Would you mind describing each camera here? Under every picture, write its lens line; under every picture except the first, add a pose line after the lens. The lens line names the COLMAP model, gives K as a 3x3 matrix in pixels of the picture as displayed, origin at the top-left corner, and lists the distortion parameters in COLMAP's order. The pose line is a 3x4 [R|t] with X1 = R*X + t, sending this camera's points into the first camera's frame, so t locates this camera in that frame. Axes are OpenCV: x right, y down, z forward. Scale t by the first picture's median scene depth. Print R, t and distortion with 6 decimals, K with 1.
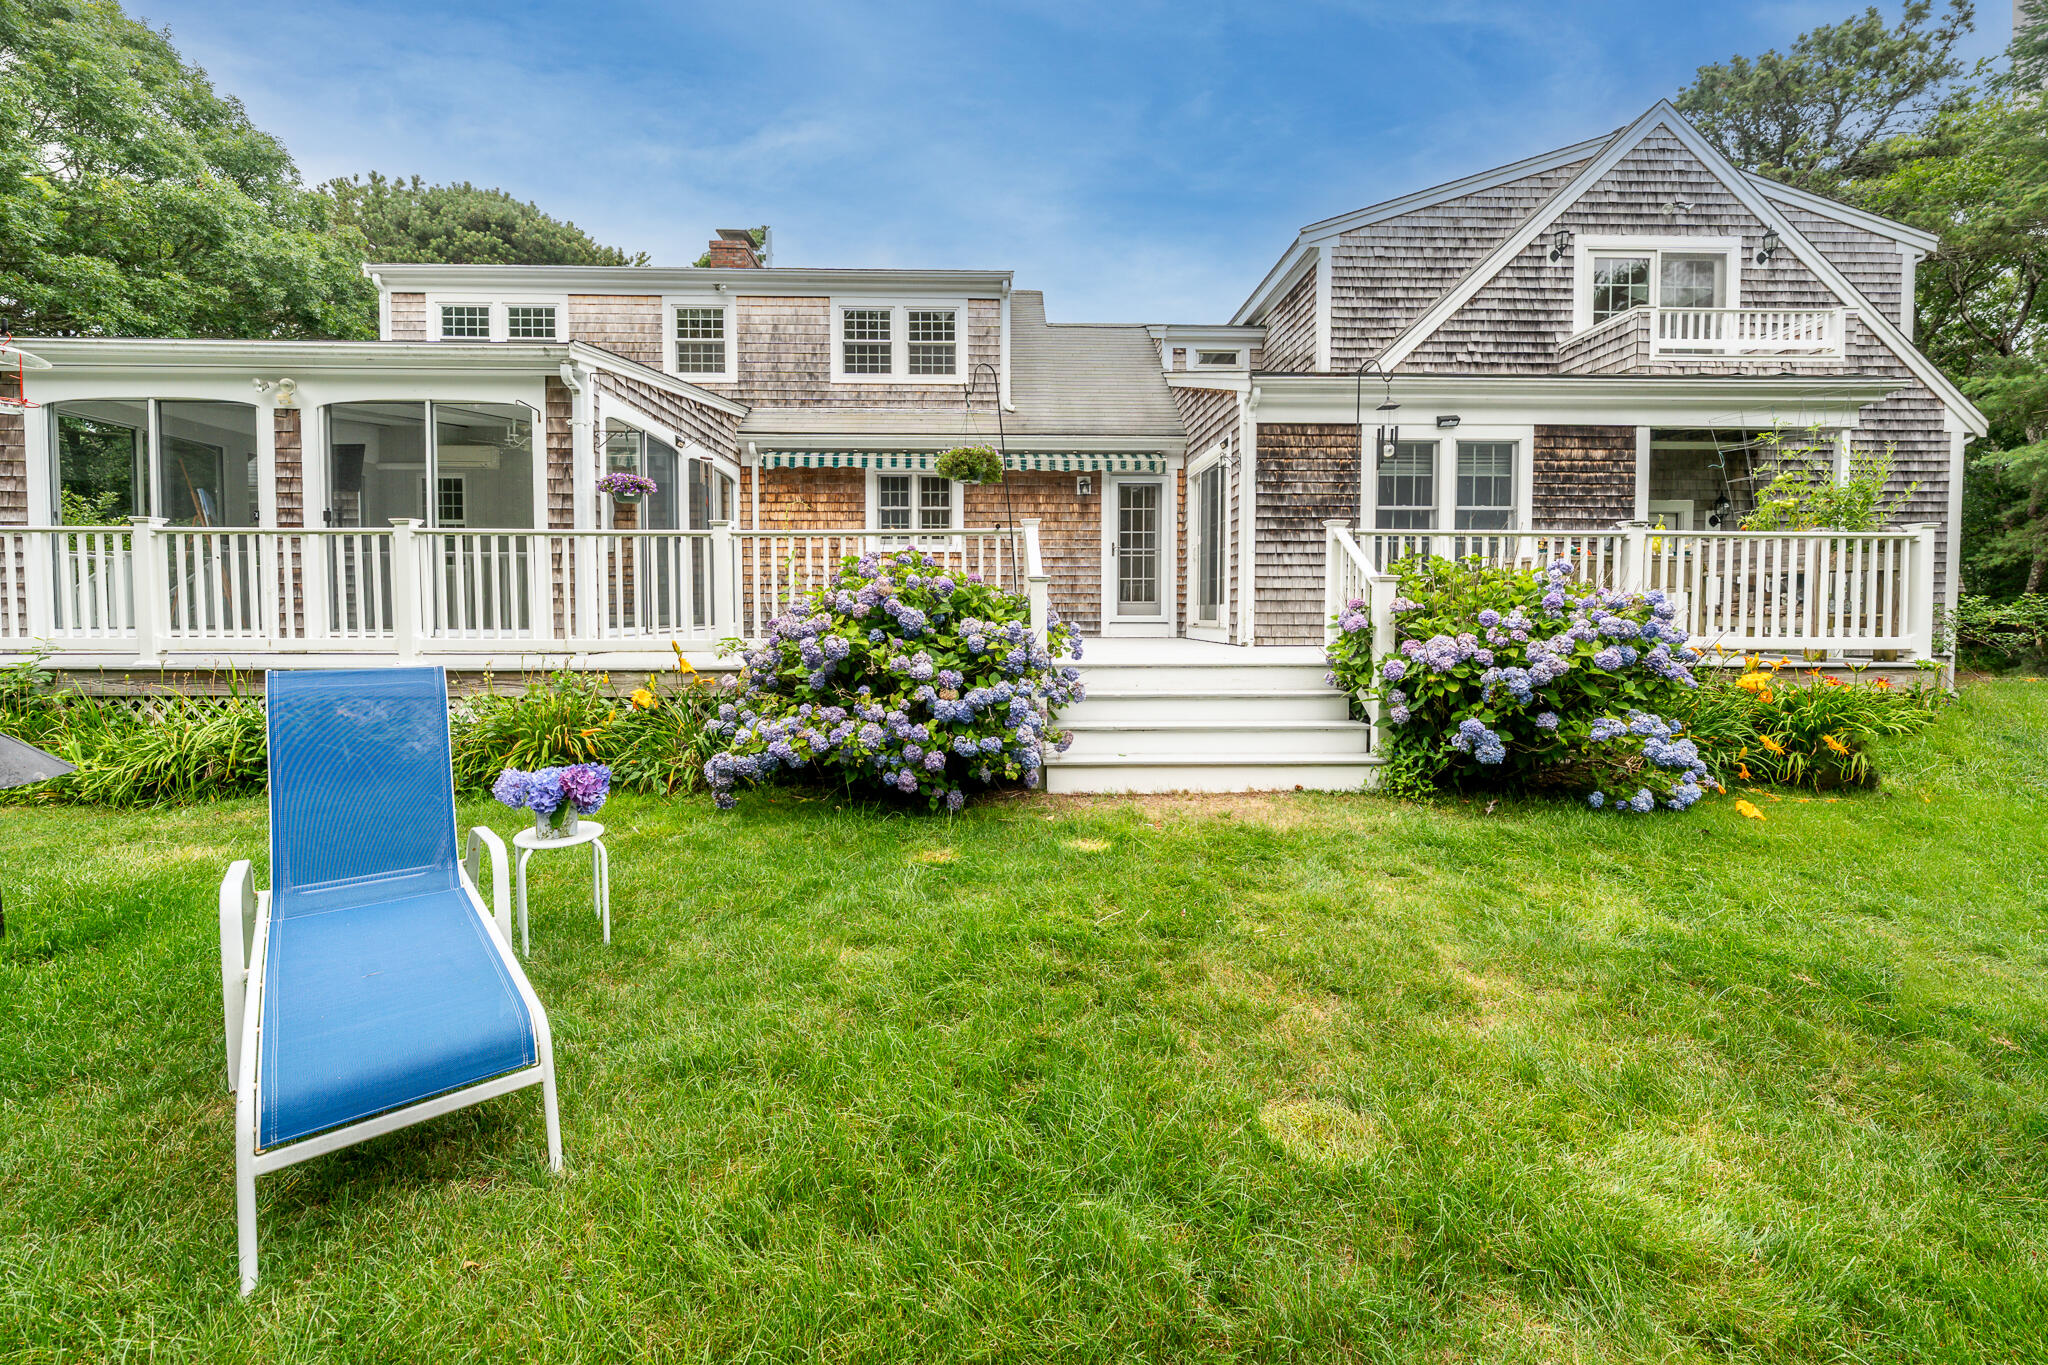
lens RADIAL K [[847.7, 0, 1041.9], [0, 847.7, 640.1], [0, 0, 1]] dist [0.003614, 0.000262]
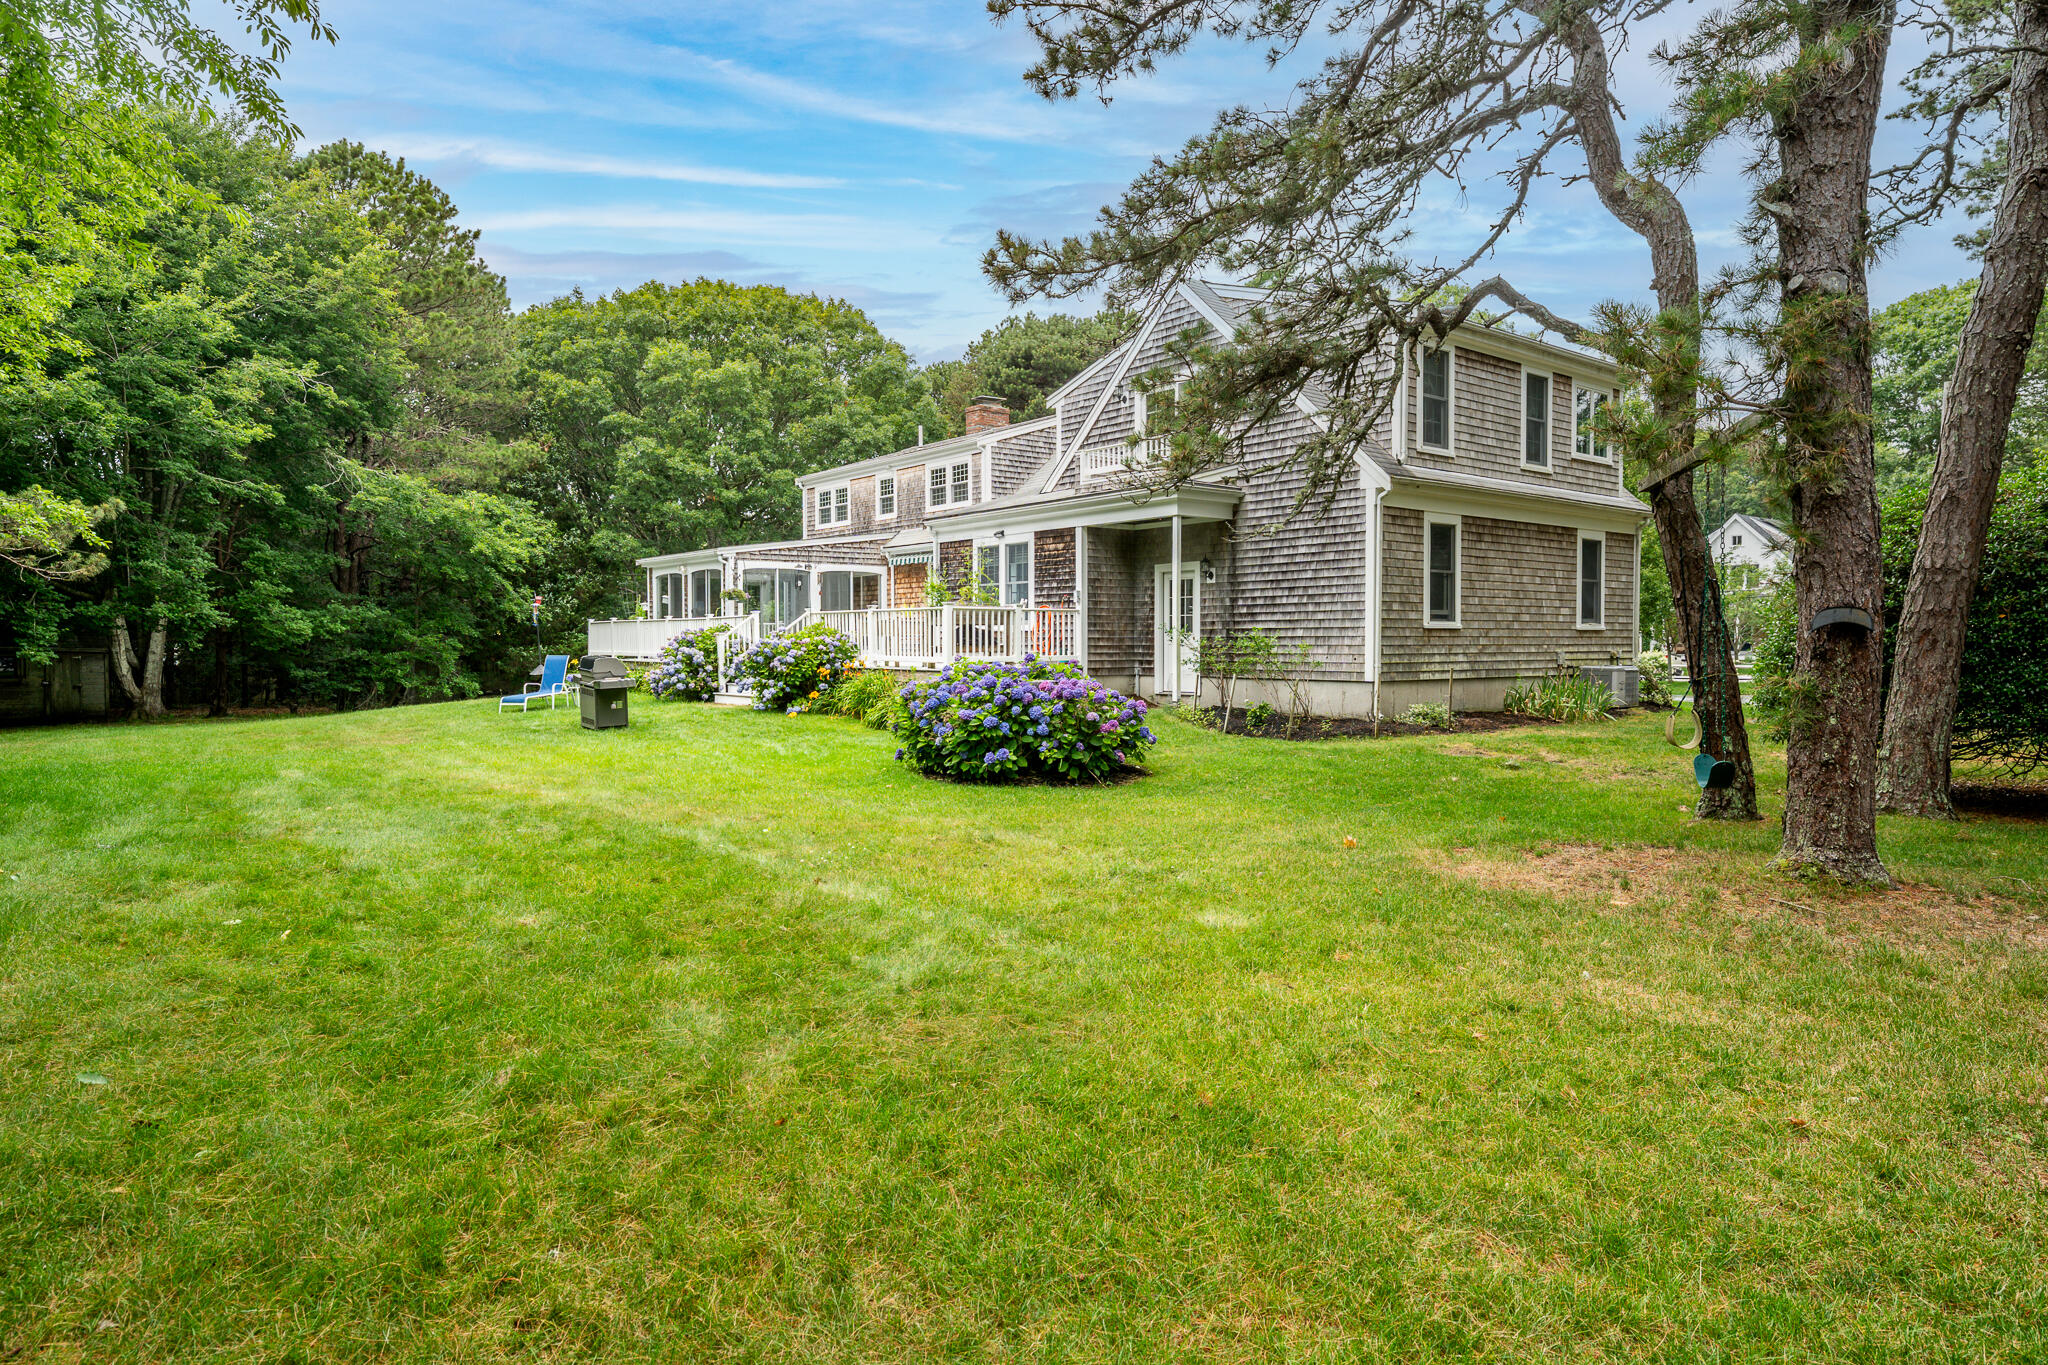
lens RADIAL K [[1168.4, 0, 1029.3], [0, 1168.4, 680.7], [0, 0, 1]] dist [-0.000363, -0.000869]
pose [[0.618343, 0.019602, -0.785664, 2.362424], [-0.017851, 0.999781, 0.010895, 0.012198], [0.785705, 0.007288, 0.618558, -0.412354]]
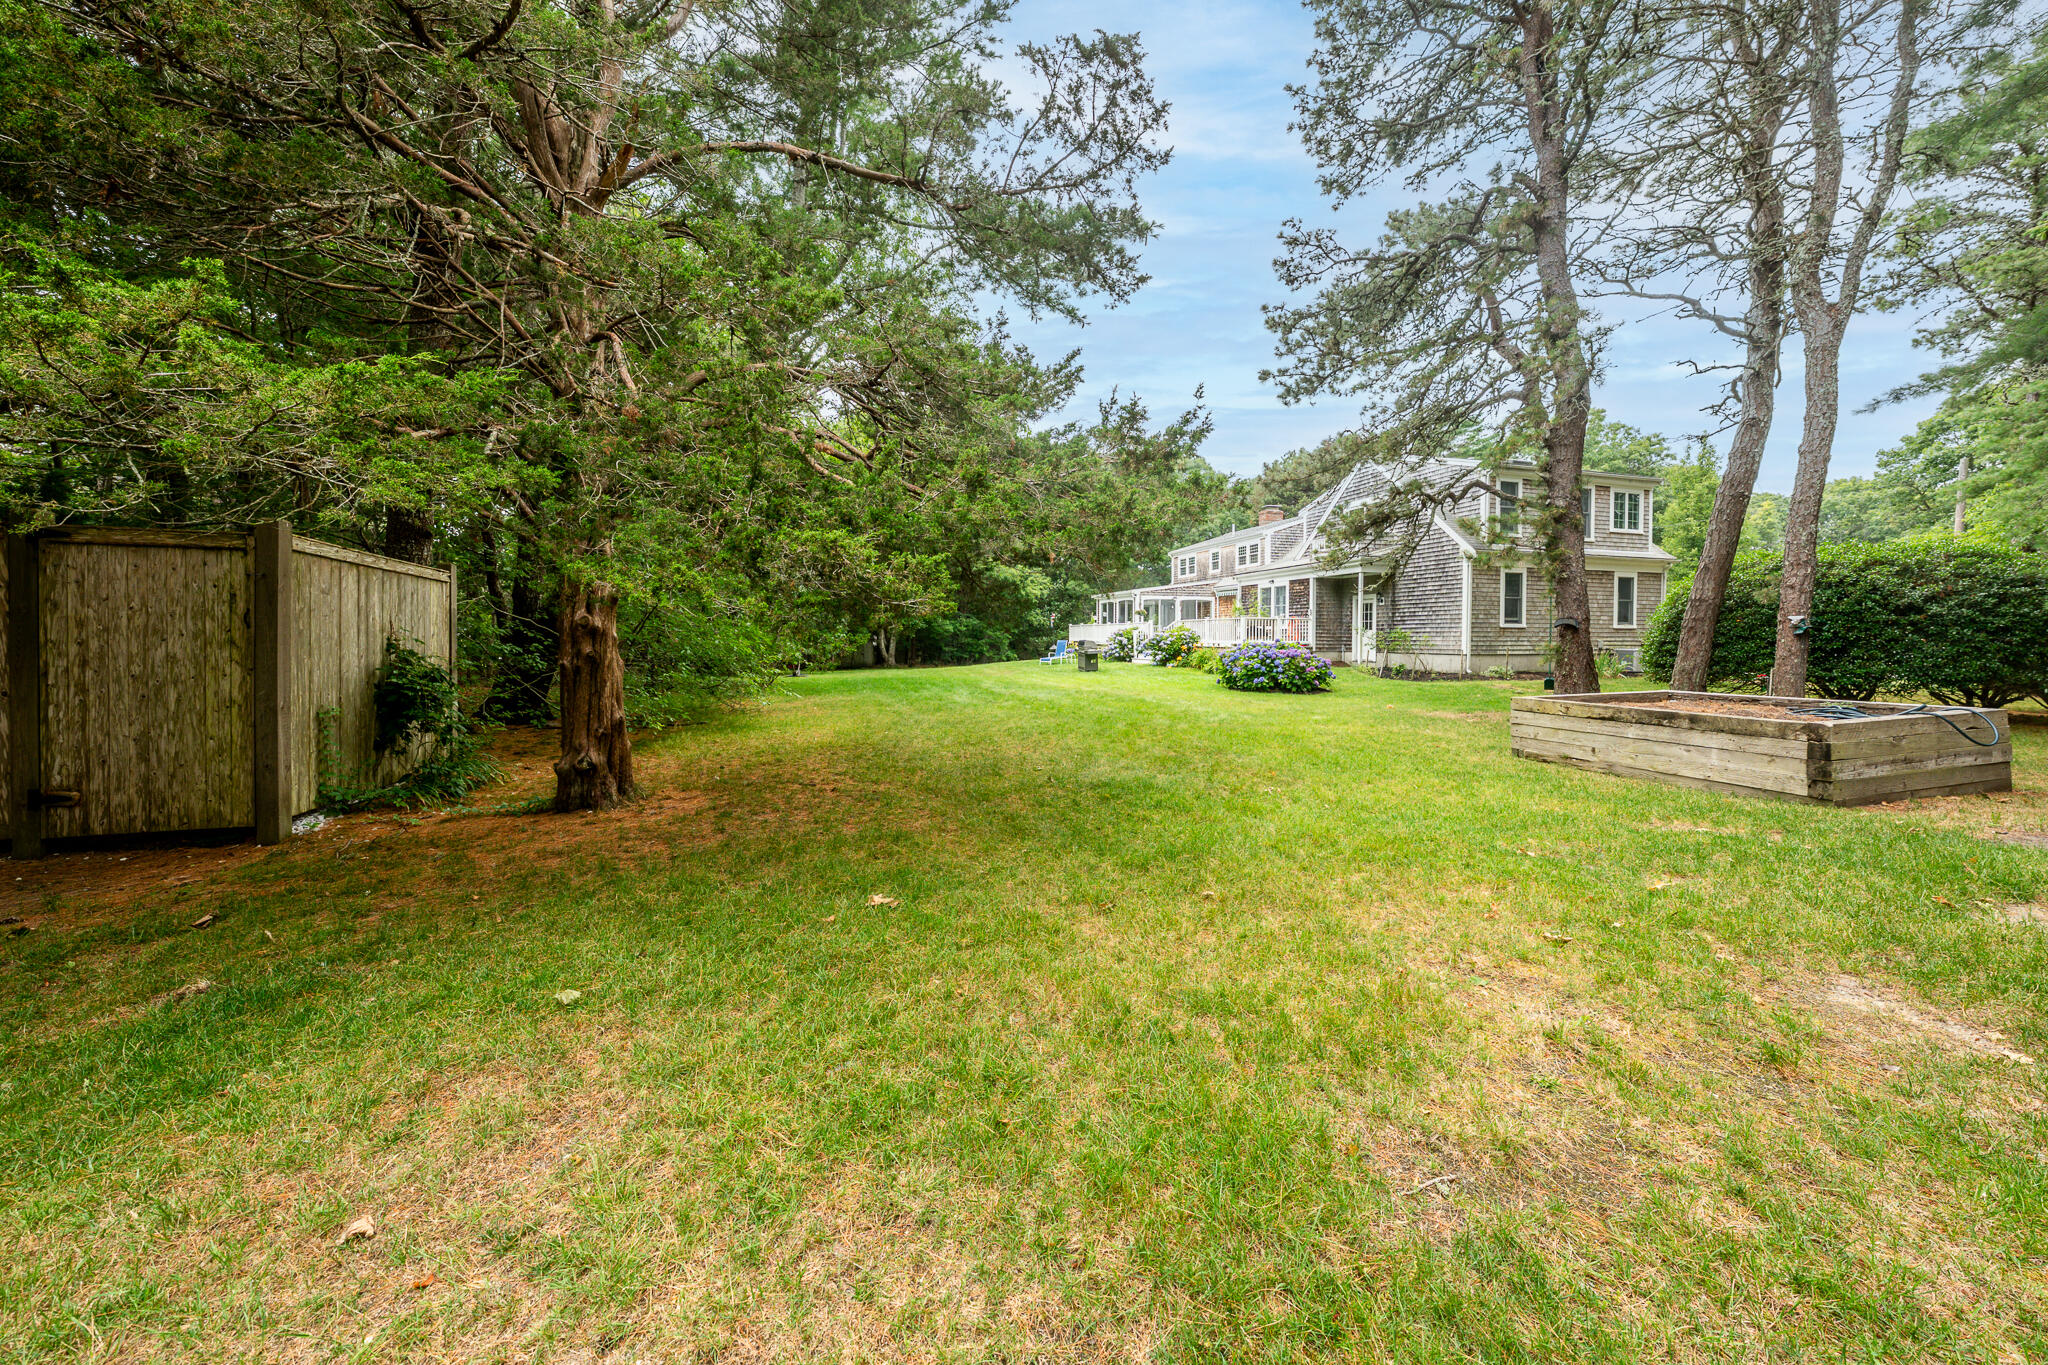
lens RADIAL K [[705.2, 0, 1032.7], [0, 705.2, 661.7], [0, 0, 1]] dist [-0.000865, 0.000586]
pose [[0.288796, 0.028147, -0.956977, 2.966691], [-0.028906, 0.999368, 0.020670, 0.040735], [0.956954, 0.021693, 0.289428, -0.774275]]
